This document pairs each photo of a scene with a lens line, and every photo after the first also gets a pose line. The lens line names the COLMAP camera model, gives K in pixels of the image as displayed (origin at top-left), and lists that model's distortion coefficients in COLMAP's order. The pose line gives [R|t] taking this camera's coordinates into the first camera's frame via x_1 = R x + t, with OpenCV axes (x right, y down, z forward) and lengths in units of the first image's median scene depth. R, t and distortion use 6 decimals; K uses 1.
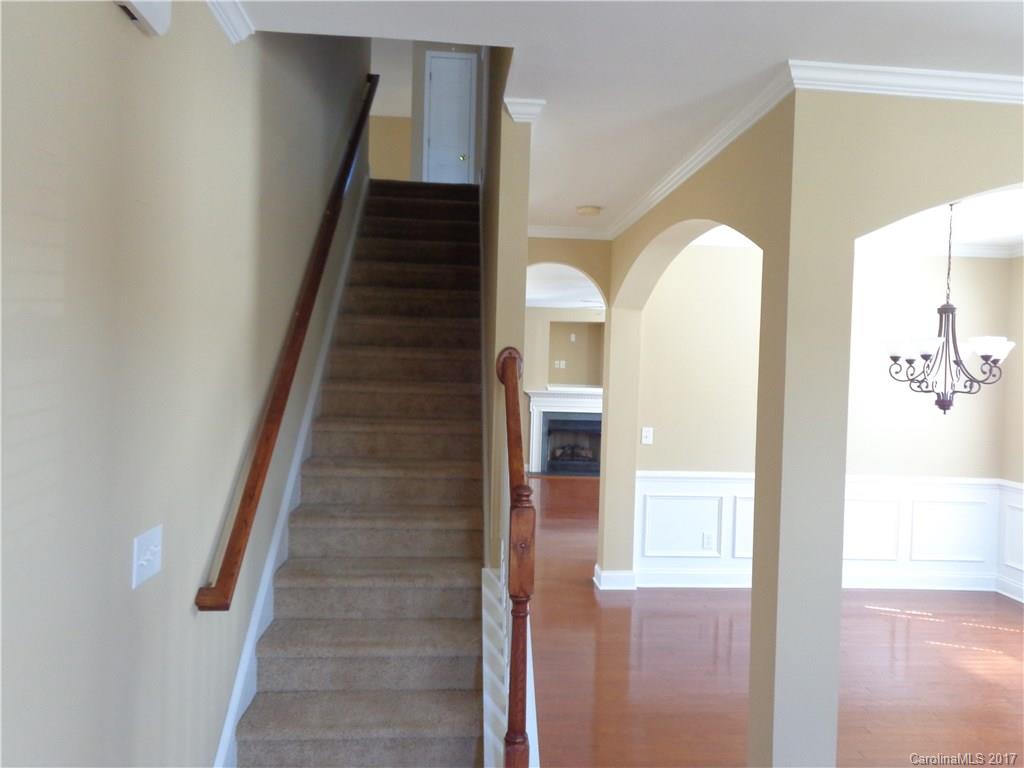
lens RADIAL K [[764.9, 0, 511.8], [0, 764.9, 378.3], [0, 0, 1]] dist [0.011837, 0.001615]
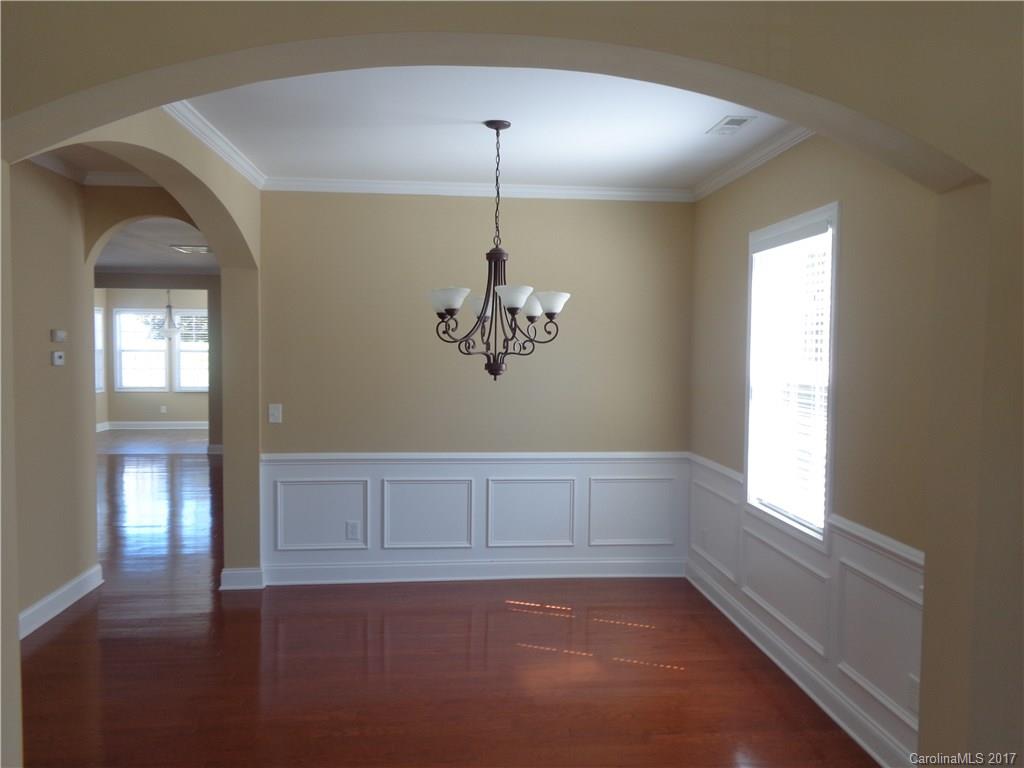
lens RADIAL K [[764.9, 0, 506.6], [0, 764.9, 387.6], [0, 0, 1]] dist [0.011837, 0.001615]
pose [[0.999655, -0.020140, 0.016847, 0.434392], [0.019484, 0.999080, 0.038200, 0.017795], [-0.017601, -0.037859, 0.999128, 0.126549]]
